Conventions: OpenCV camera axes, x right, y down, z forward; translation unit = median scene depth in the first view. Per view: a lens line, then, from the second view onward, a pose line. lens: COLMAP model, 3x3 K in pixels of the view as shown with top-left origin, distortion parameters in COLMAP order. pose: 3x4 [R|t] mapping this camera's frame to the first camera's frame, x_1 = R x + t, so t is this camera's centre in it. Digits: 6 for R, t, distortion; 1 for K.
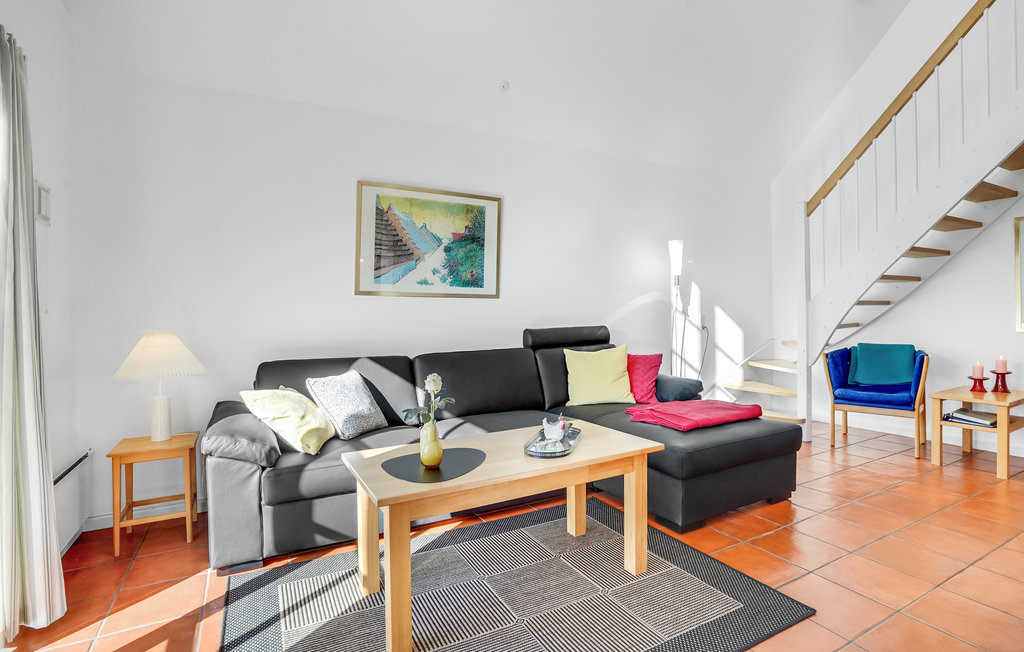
lens RADIAL K [[473.2, 0, 539.5], [0, 473.2, 323.5], [0, 0, 1]] dist [-0.016074, 0.006267]
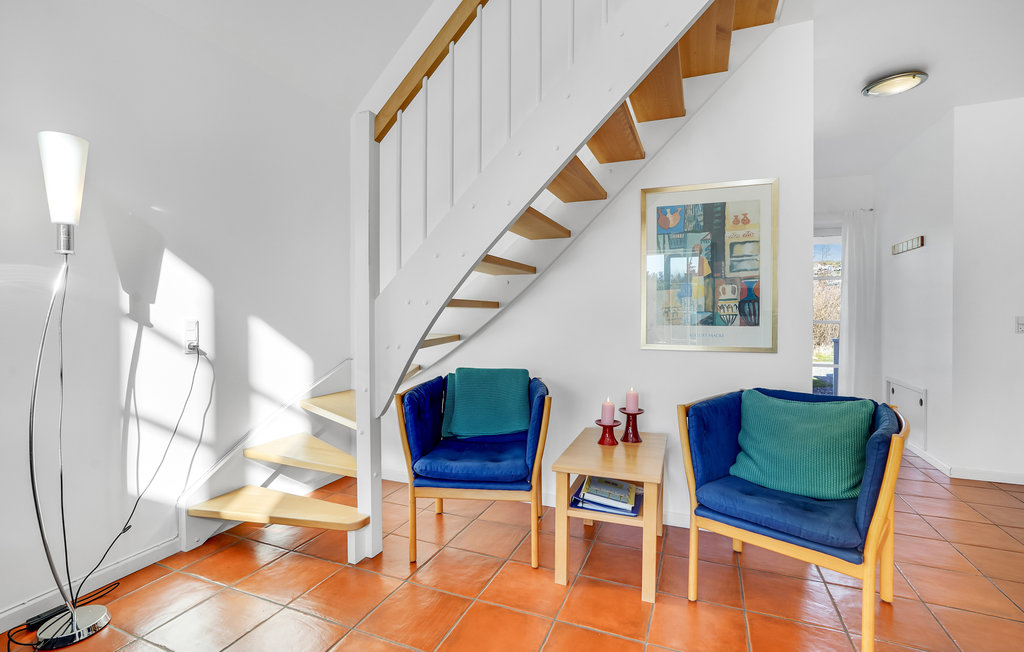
lens RADIAL K [[473.2, 0, 519.7], [0, 473.2, 320.2], [0, 0, 1]] dist [-0.016074, 0.006267]
pose [[0.778736, 0.006836, 0.627315, 0.432250], [-0.001421, 0.999957, -0.009132, -0.019944], [-0.627351, 0.006219, 0.778712, 0.569175]]
